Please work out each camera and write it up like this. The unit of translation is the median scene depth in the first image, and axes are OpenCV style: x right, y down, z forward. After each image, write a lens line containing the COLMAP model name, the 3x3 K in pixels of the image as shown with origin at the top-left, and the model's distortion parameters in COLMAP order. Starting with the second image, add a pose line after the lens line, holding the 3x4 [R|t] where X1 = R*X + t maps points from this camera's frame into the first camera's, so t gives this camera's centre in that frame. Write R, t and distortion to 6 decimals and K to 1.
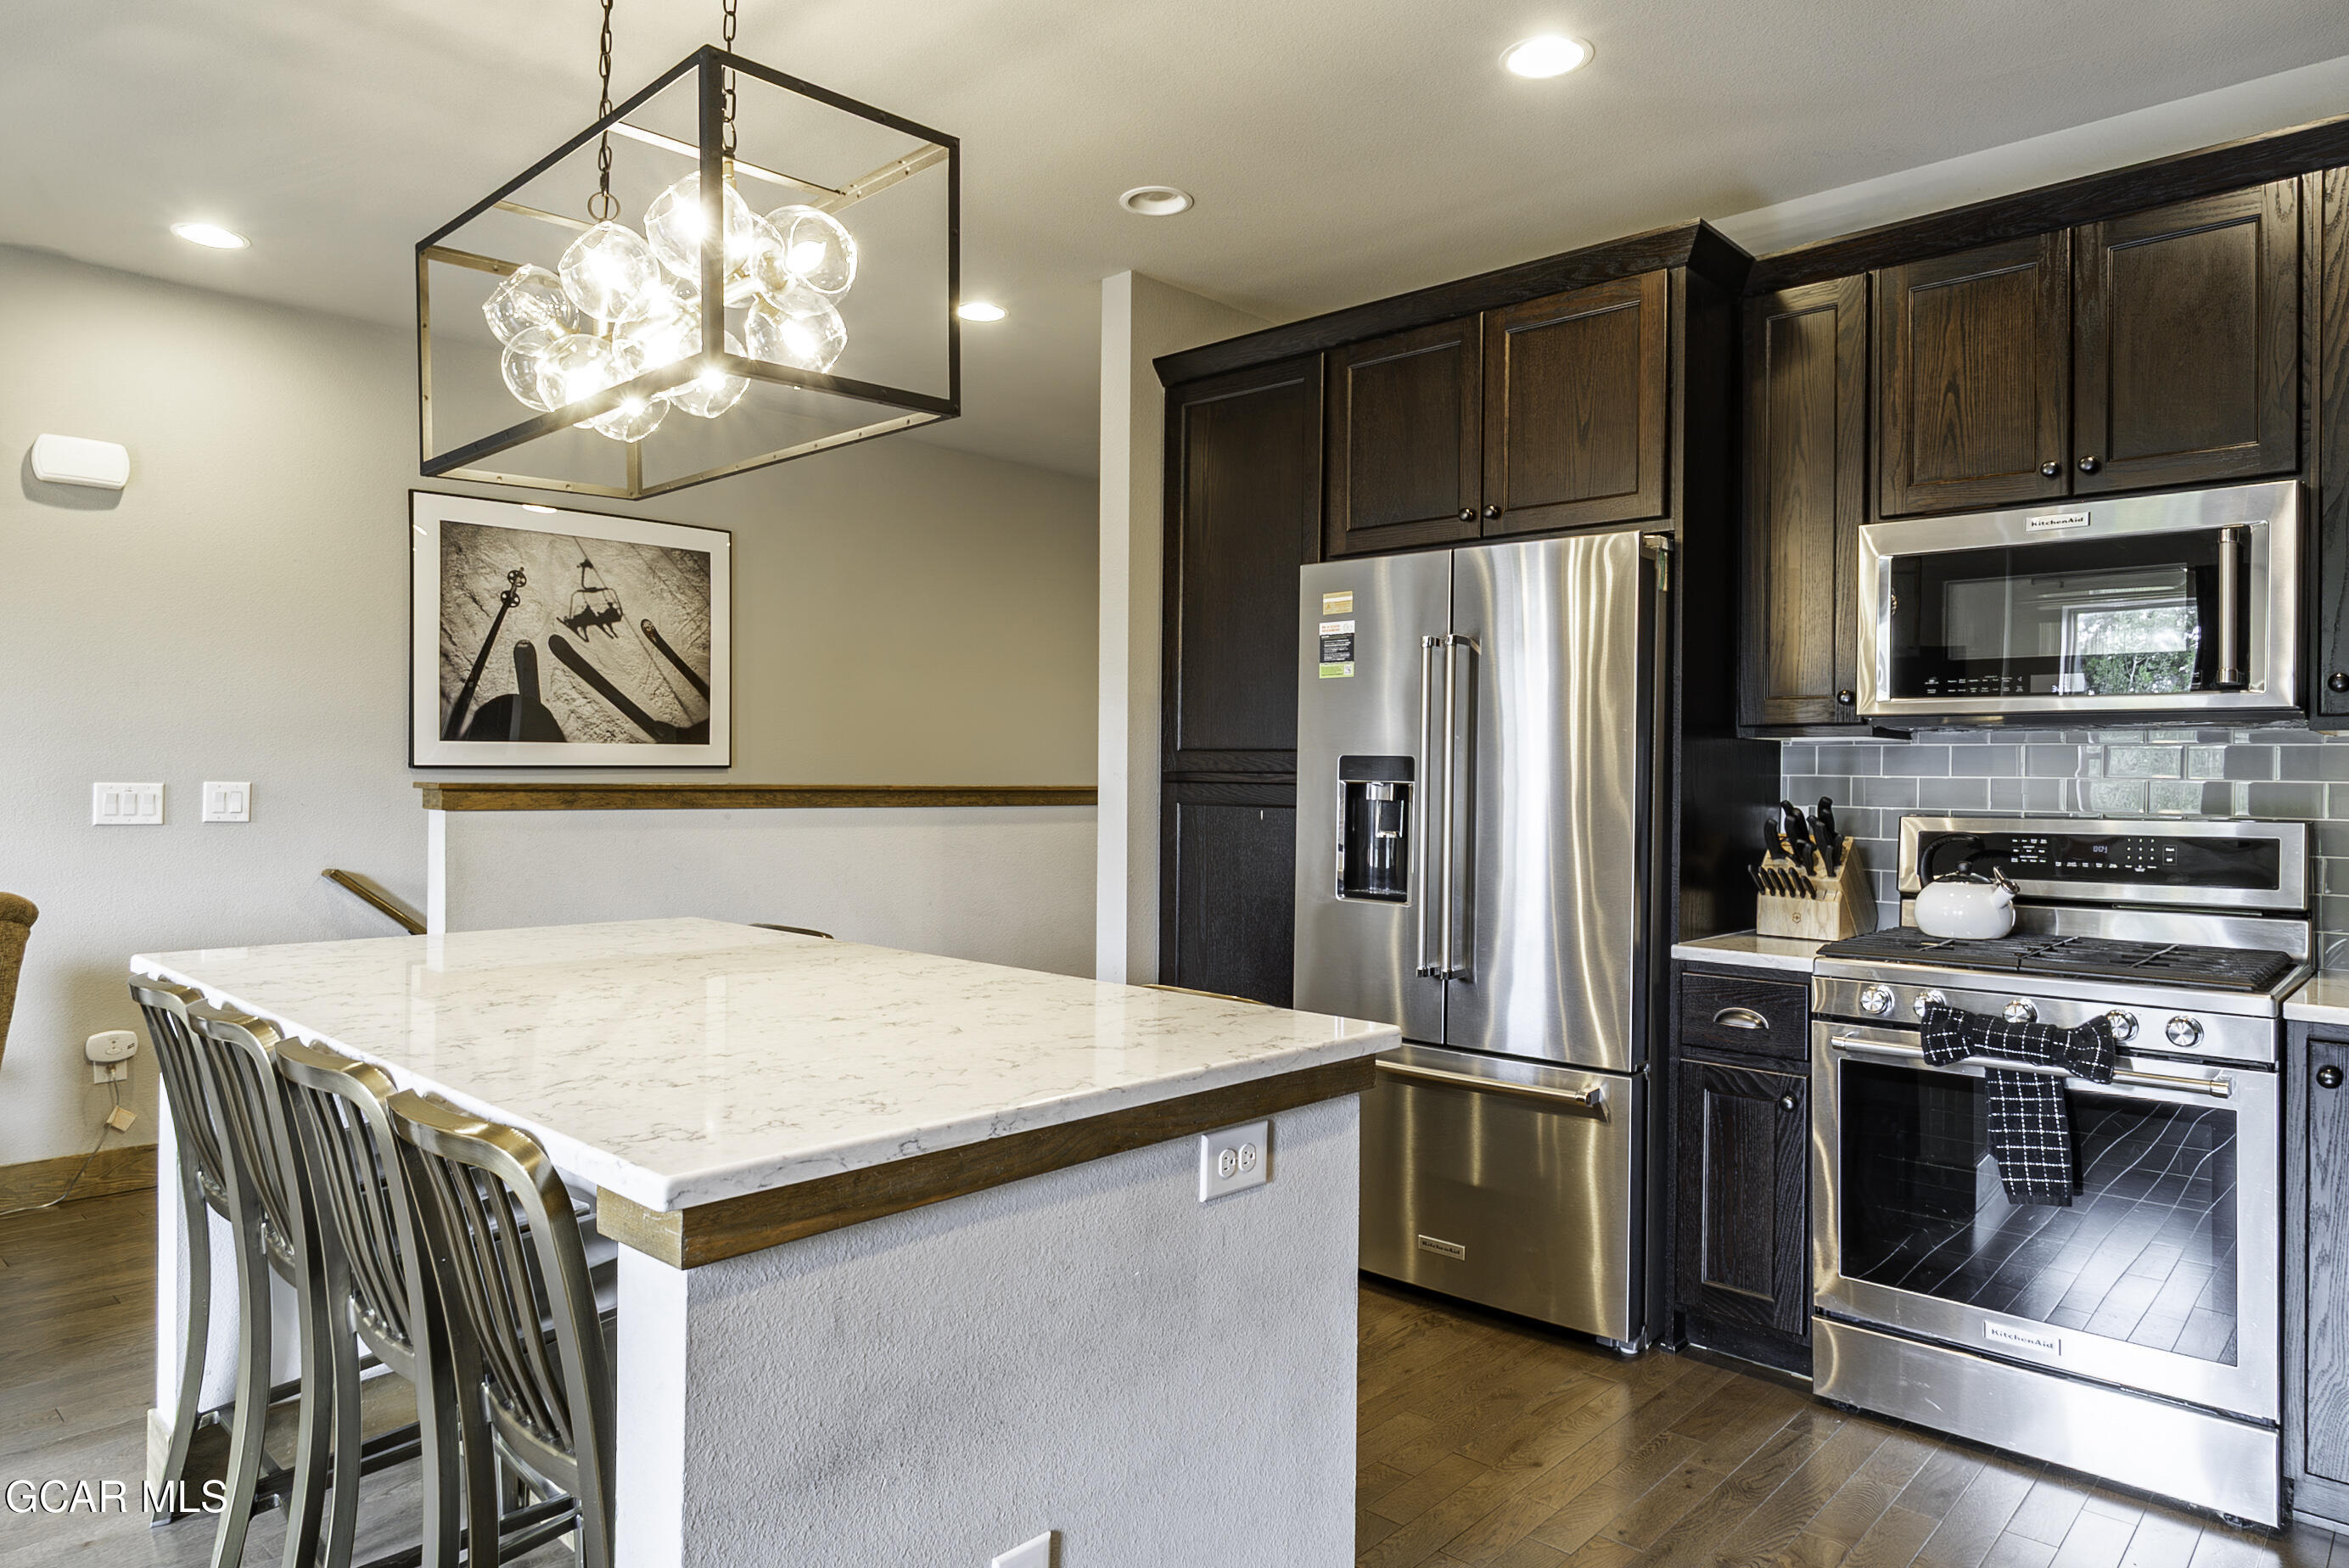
lens RADIAL K [[1404.1, 0, 1154.4], [0, 1404.1, 781.8], [0, 0, 1]] dist [-0.000022, -0.000503]
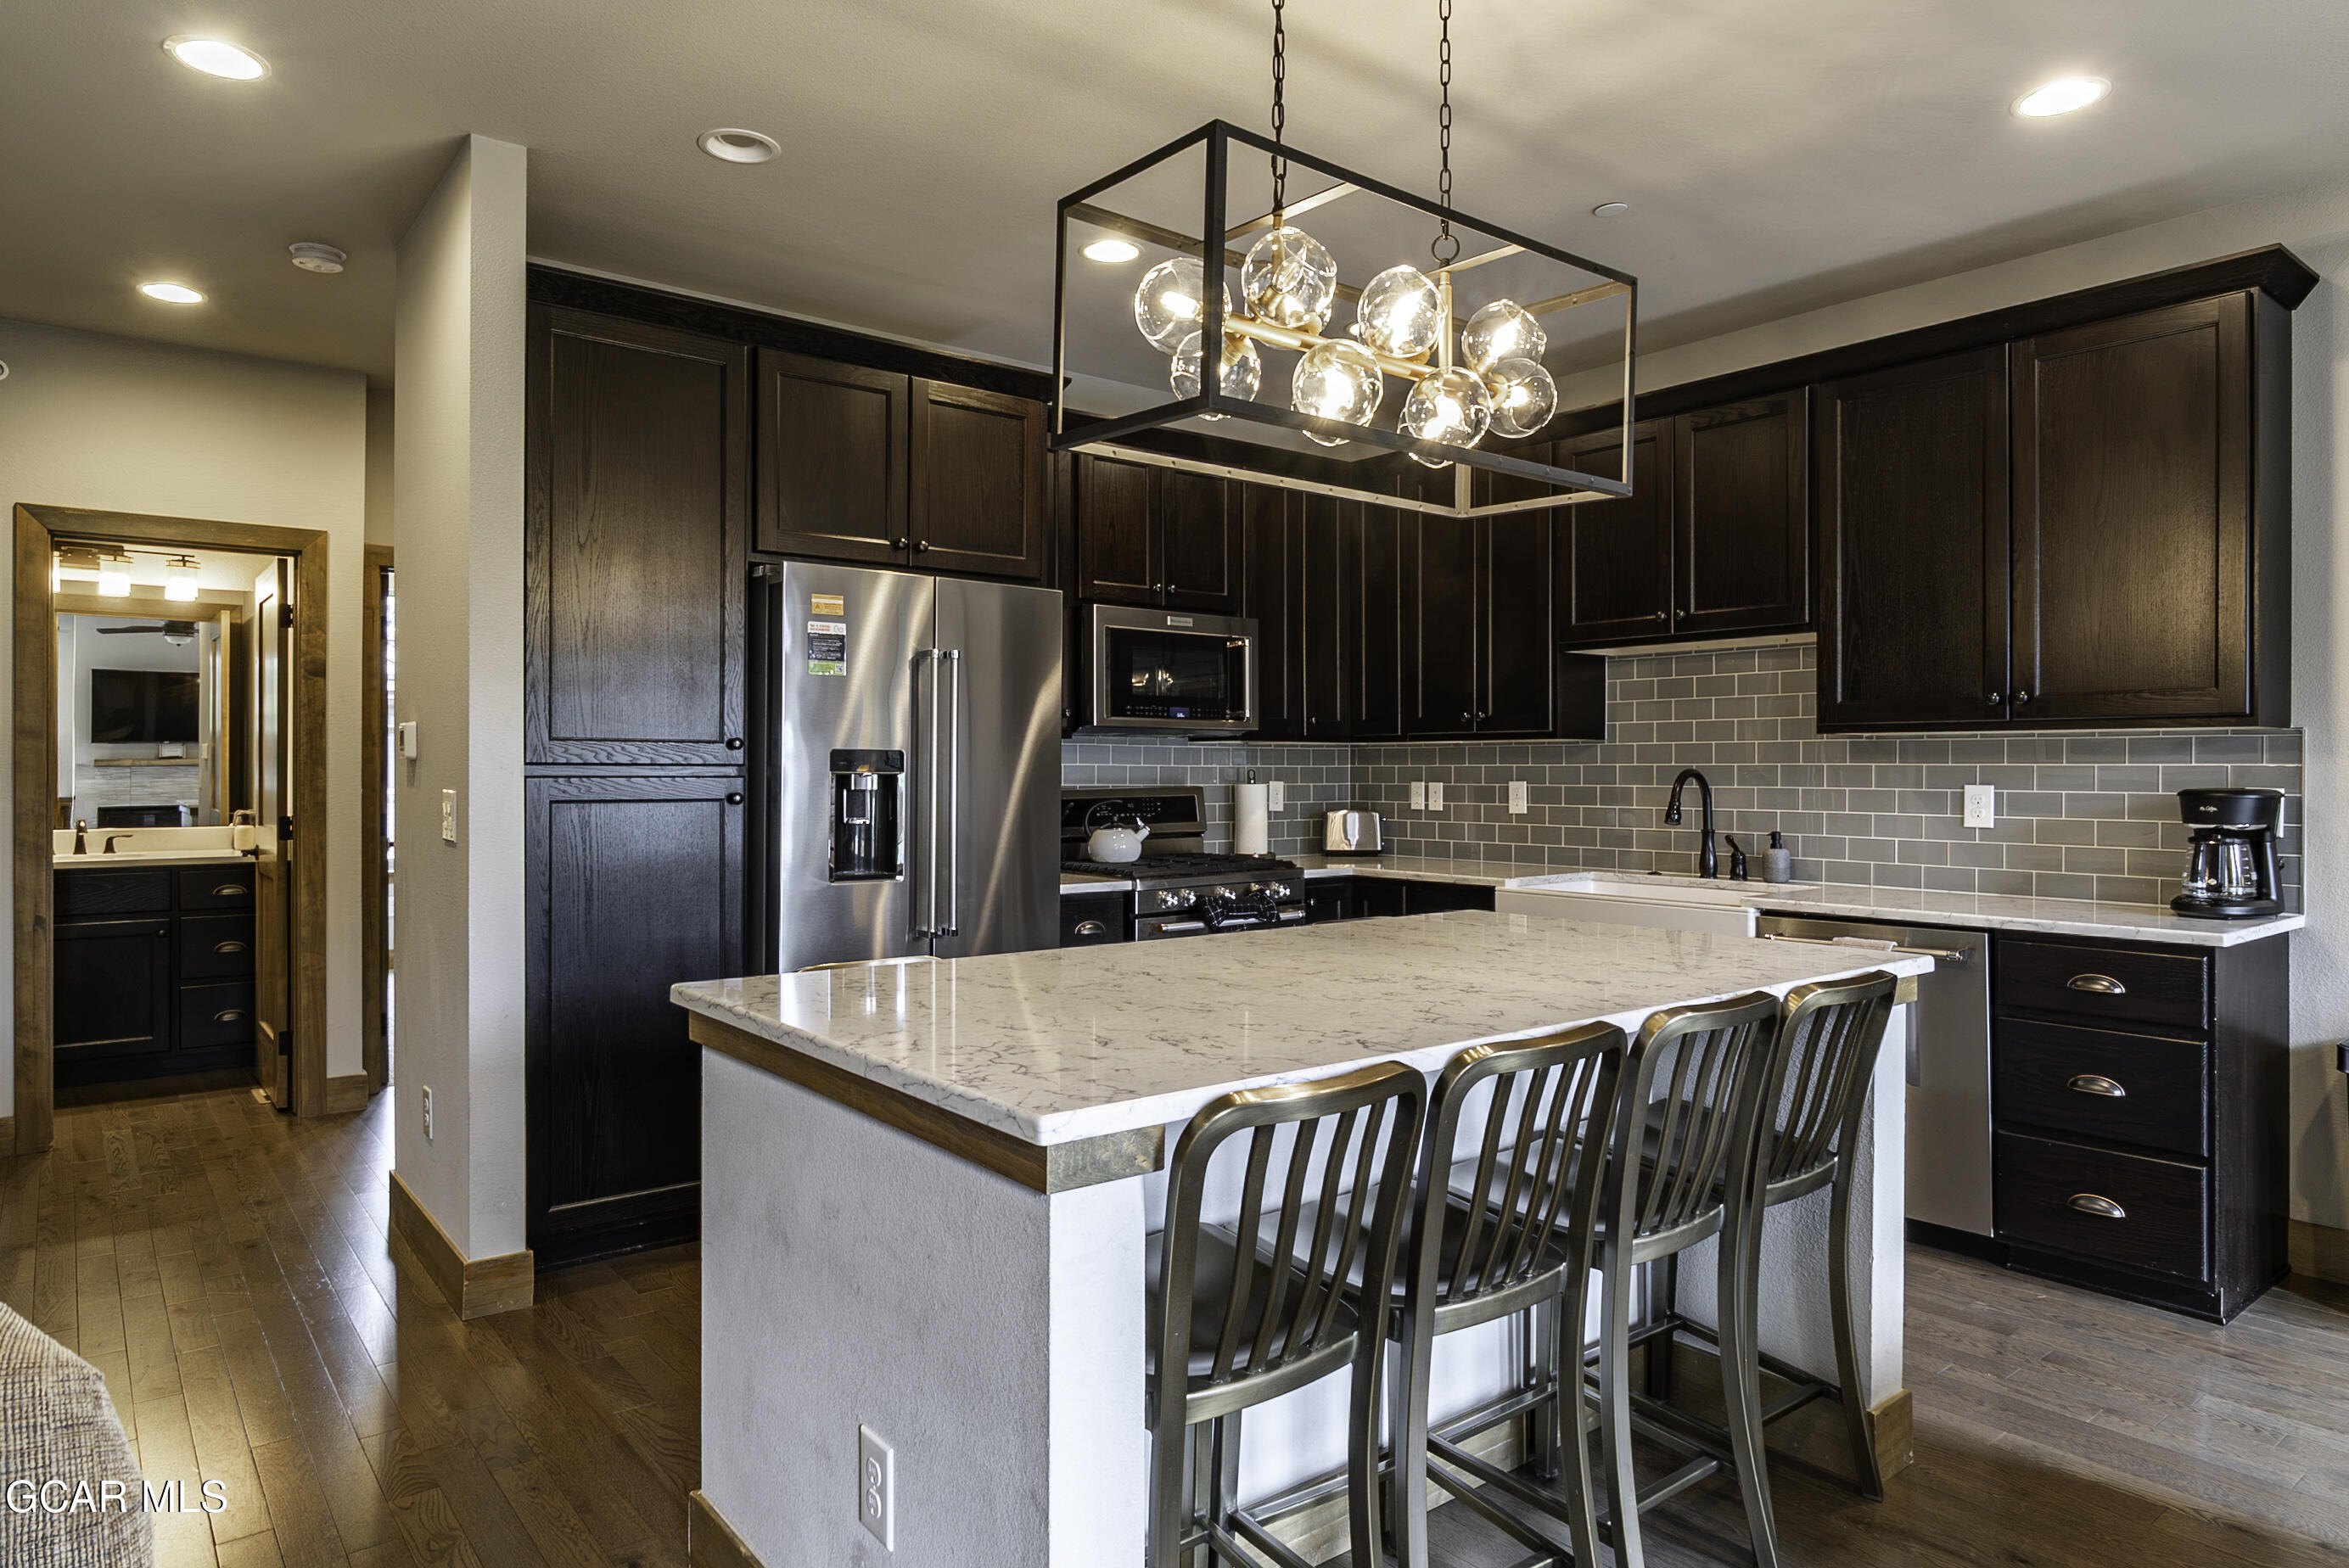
lens RADIAL K [[1404.1, 0, 1147.4], [0, 1404.1, 761.1], [0, 0, 1]] dist [-0.000022, -0.000503]
pose [[0.148776, -0.005957, 0.988853, -0.960827], [0.004321, 0.999976, 0.005374, -0.015449], [-0.988862, 0.003473, 0.148798, 0.660864]]
